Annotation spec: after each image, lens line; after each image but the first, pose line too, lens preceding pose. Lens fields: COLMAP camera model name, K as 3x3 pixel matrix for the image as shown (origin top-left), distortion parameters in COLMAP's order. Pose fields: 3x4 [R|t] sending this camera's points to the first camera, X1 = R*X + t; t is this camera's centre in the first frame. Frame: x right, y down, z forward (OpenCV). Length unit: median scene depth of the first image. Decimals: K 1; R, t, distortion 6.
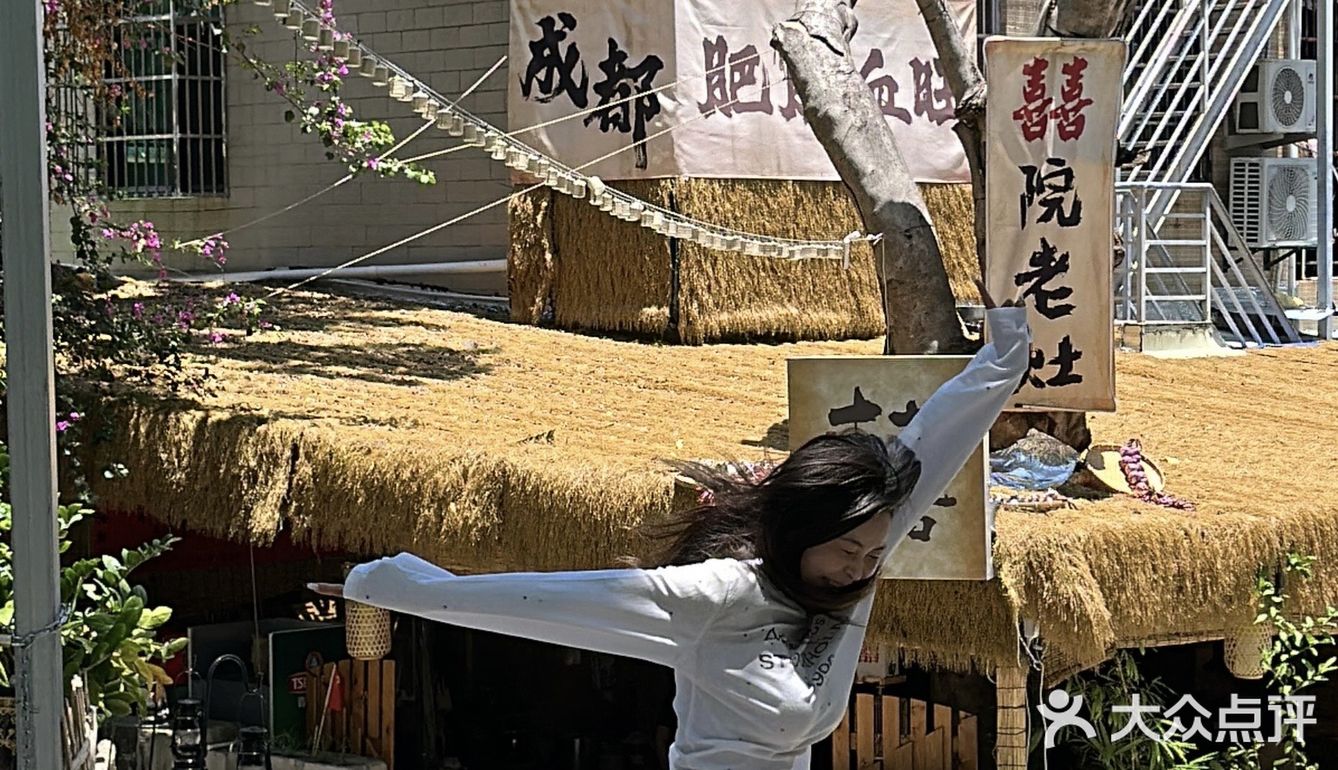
lens RADIAL K [[1647.3, 0, 665.7], [0, 1647.3, 390.3], [0, 0, 1]] dist [-0.009851, 0.000000]
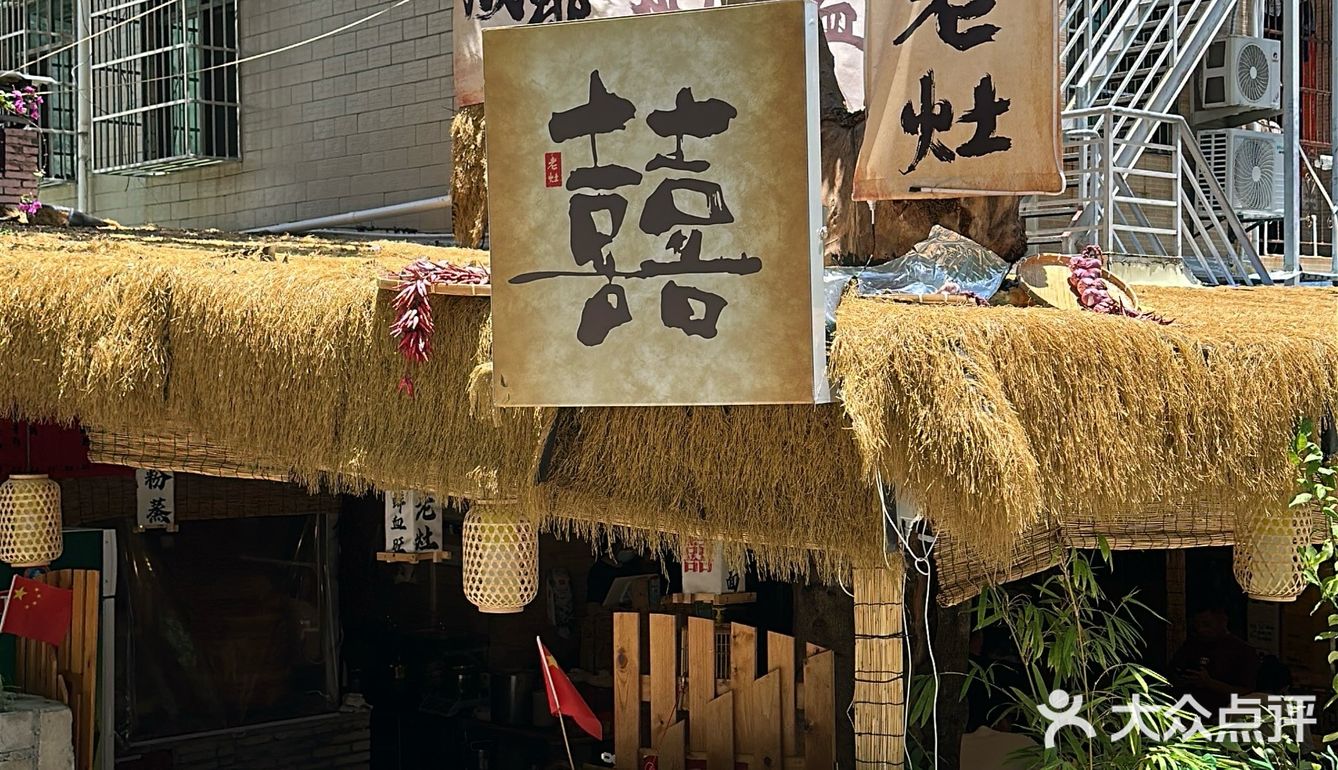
lens RADIAL K [[1257.1, 0, 670.4], [0, 1257.1, 383.9], [0, 0, 1]] dist [0.024614, 0.000000]
pose [[0.998445, 0.002971, -0.055664, 0.144248], [-0.003939, 0.999843, -0.017290, 0.098467], [0.055604, 0.017482, 0.998300, 0.485902]]
